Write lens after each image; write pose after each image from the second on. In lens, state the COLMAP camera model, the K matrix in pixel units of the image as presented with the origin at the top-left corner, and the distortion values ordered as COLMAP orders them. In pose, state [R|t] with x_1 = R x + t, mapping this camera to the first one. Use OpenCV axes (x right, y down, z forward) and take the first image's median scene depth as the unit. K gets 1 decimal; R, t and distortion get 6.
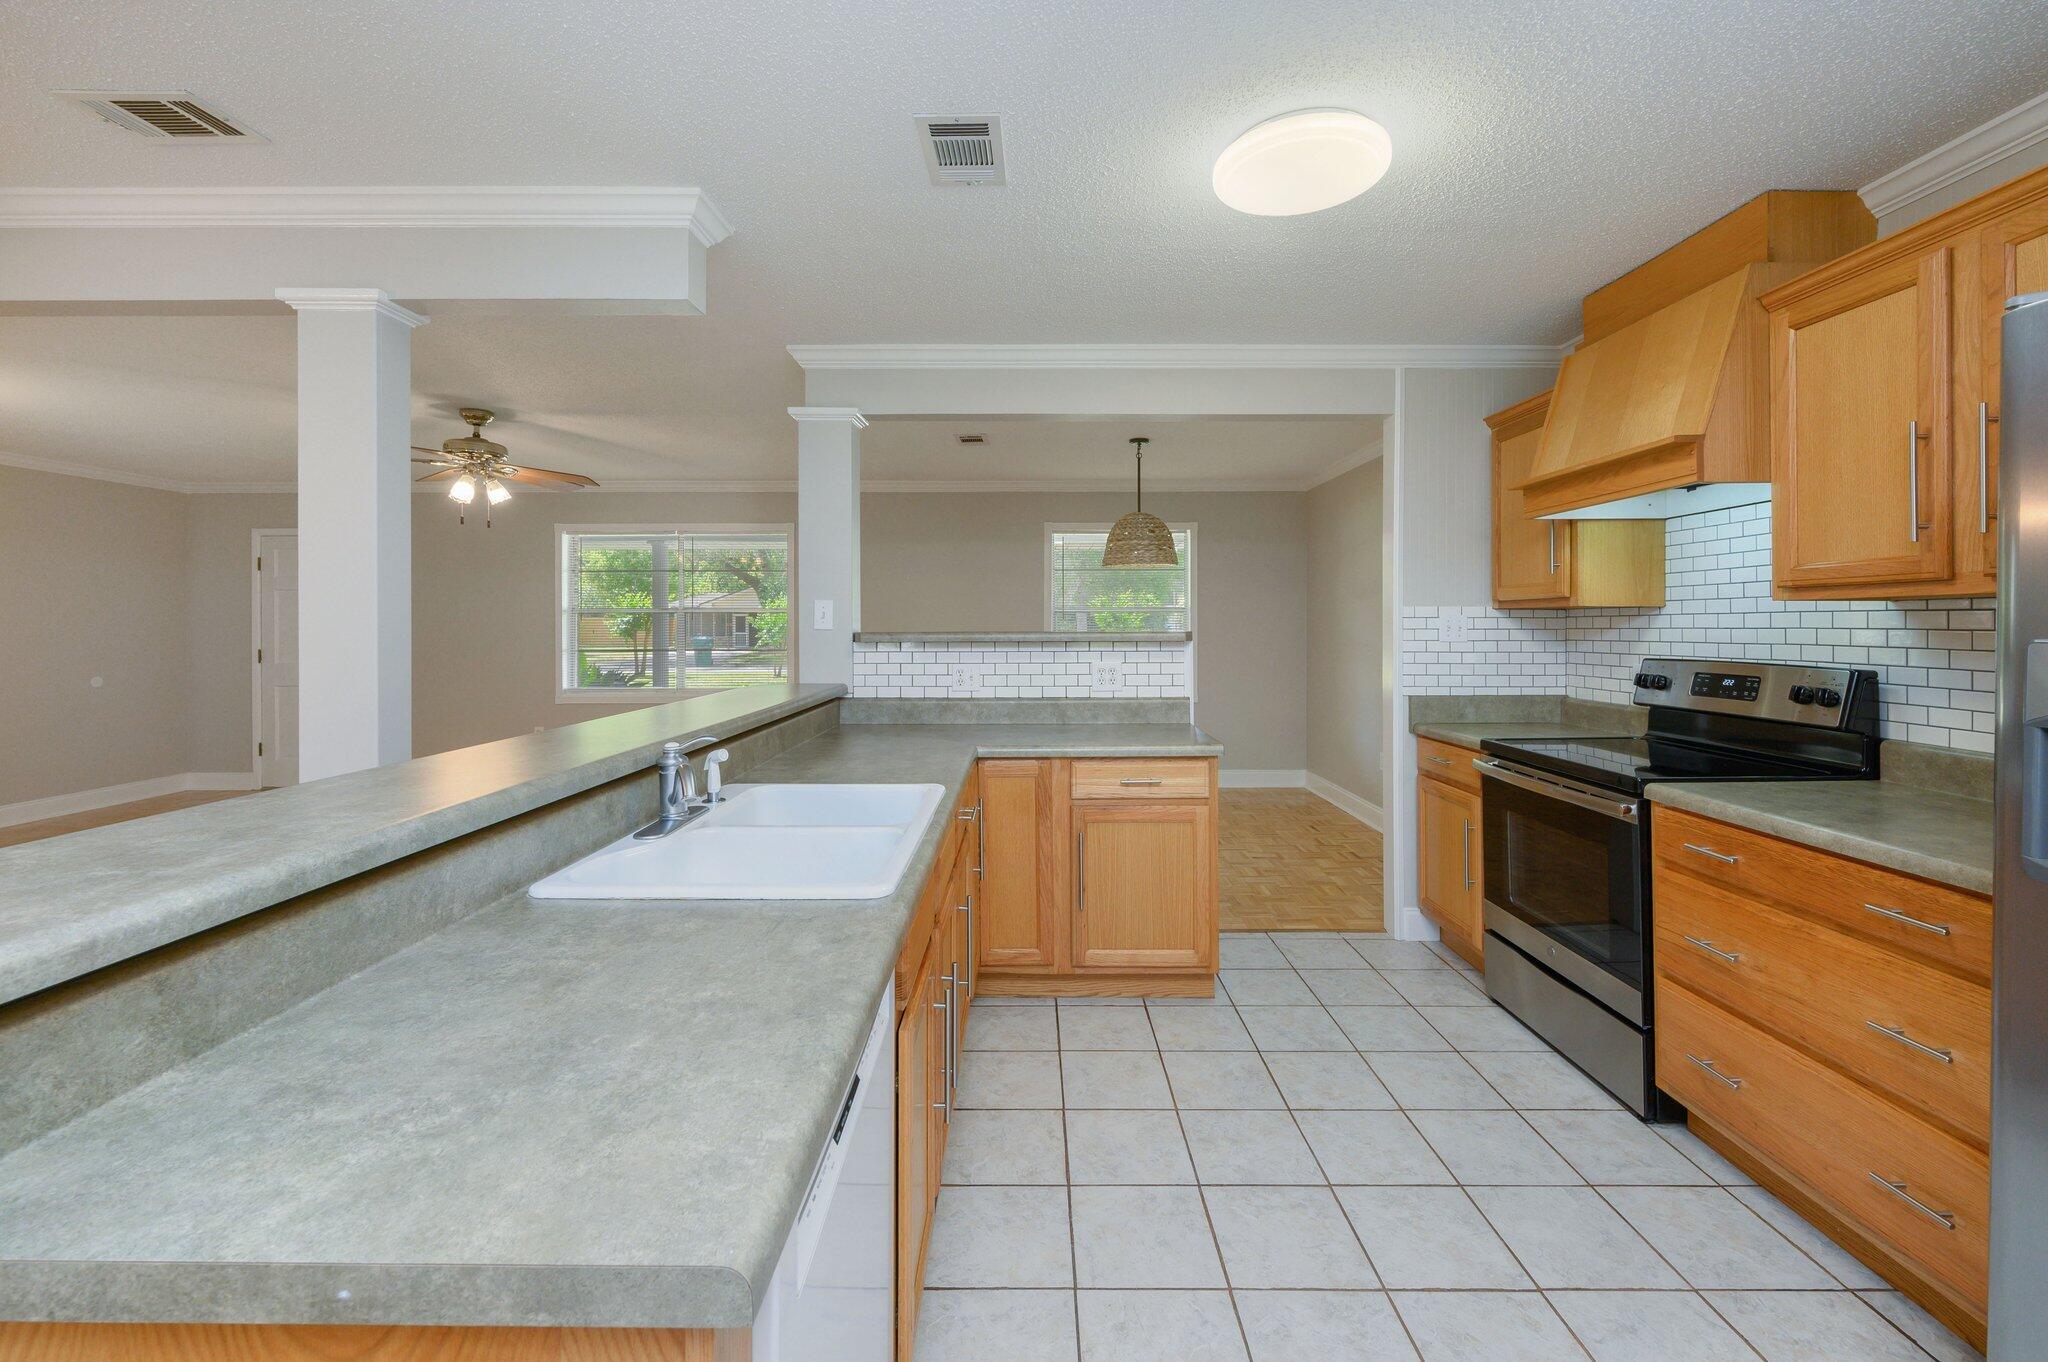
lens RADIAL K [[833.6, 0, 1018.7], [0, 833.6, 622.2], [0, 0, 1]] dist [-0.000826, -0.000097]
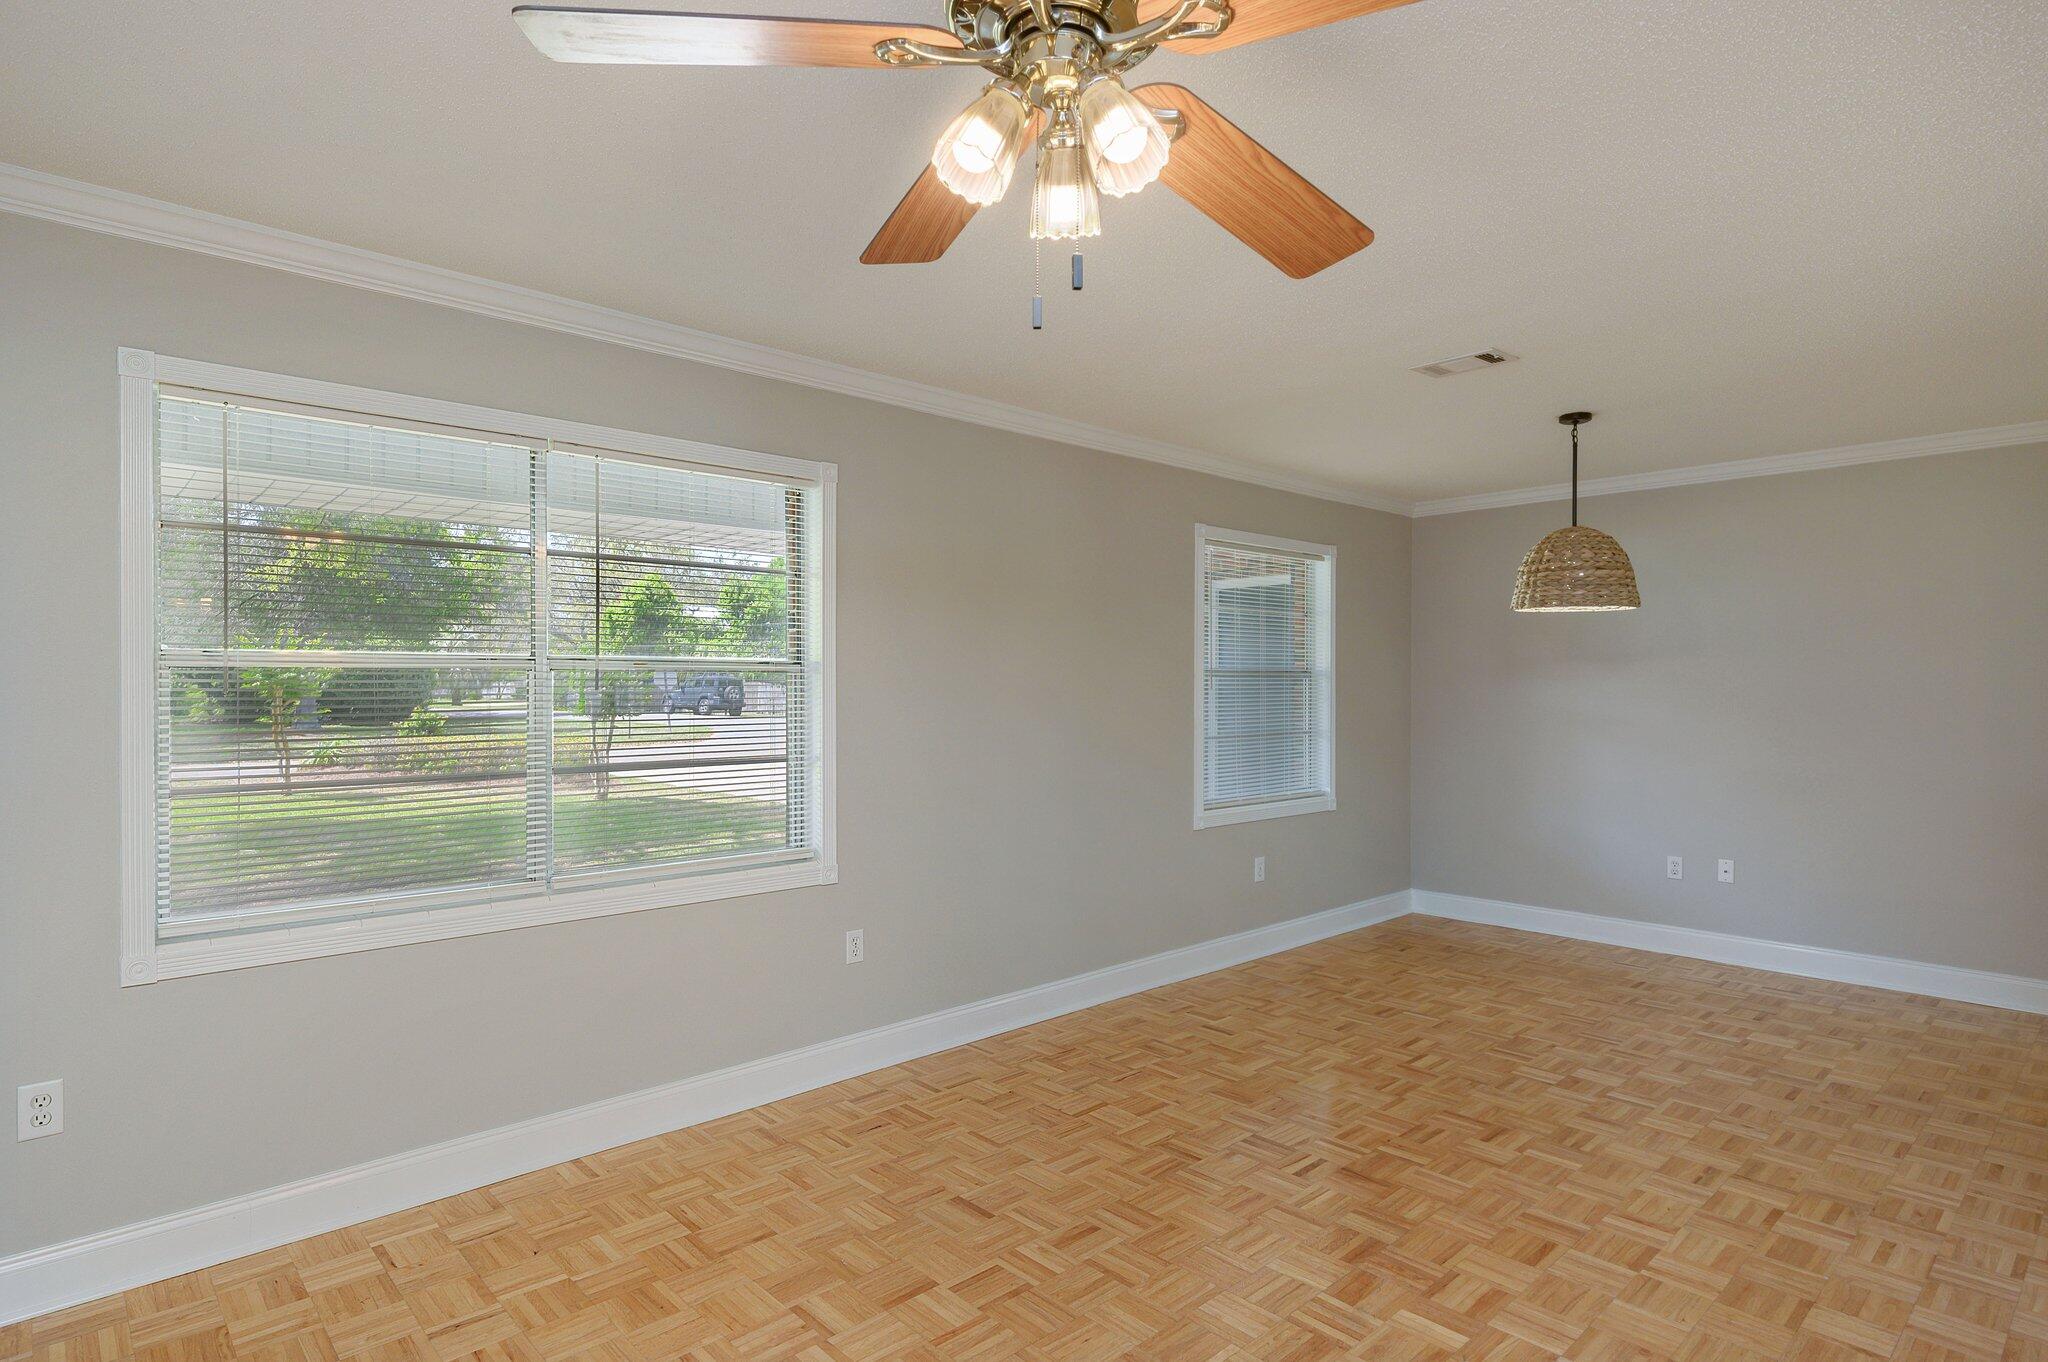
lens RADIAL K [[1066.7, 0, 989.3], [0, 1066.7, 682.6], [0, 0, 1]] dist [-0.004776, 0.002179]
pose [[0.730270, 0.002564, 0.683153, -1.399592], [-0.003162, 0.999995, -0.000372, -0.015570], [-0.683151, -0.001888, 0.730275, 1.299554]]
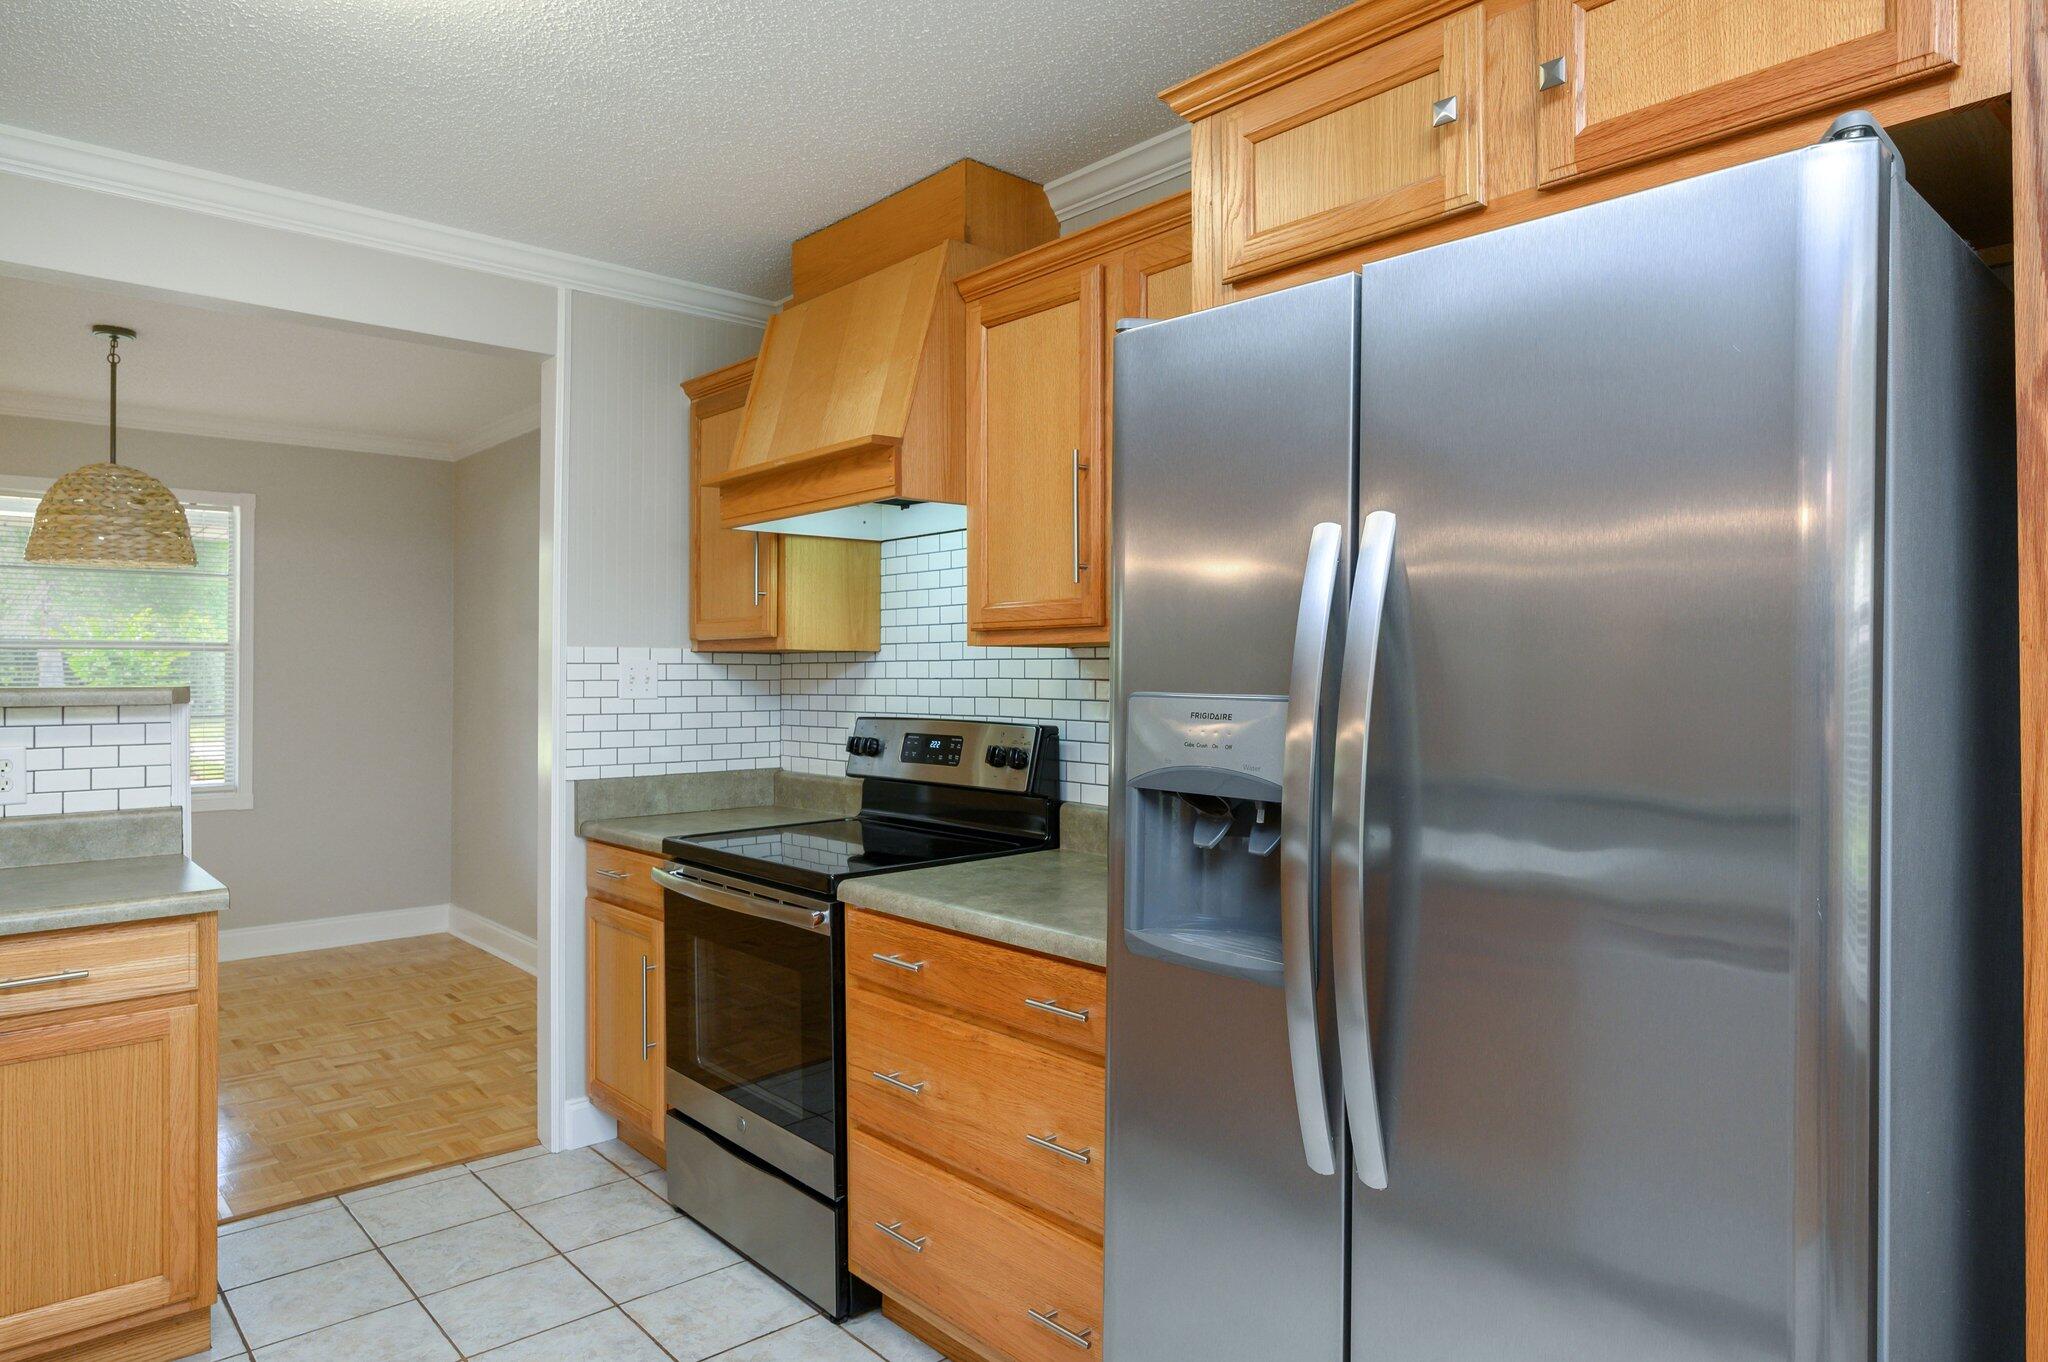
lens RADIAL K [[1251.8, 0, 1023.0], [0, 1251.8, 657.0], [0, 0, 1]] dist [-0.006239, 0.002127]
pose [[0.743660, 0.007939, 0.668511, 0.081019], [-0.001932, 0.999951, -0.009726, -0.001960], [-0.668555, 0.005941, 0.743639, 0.020148]]
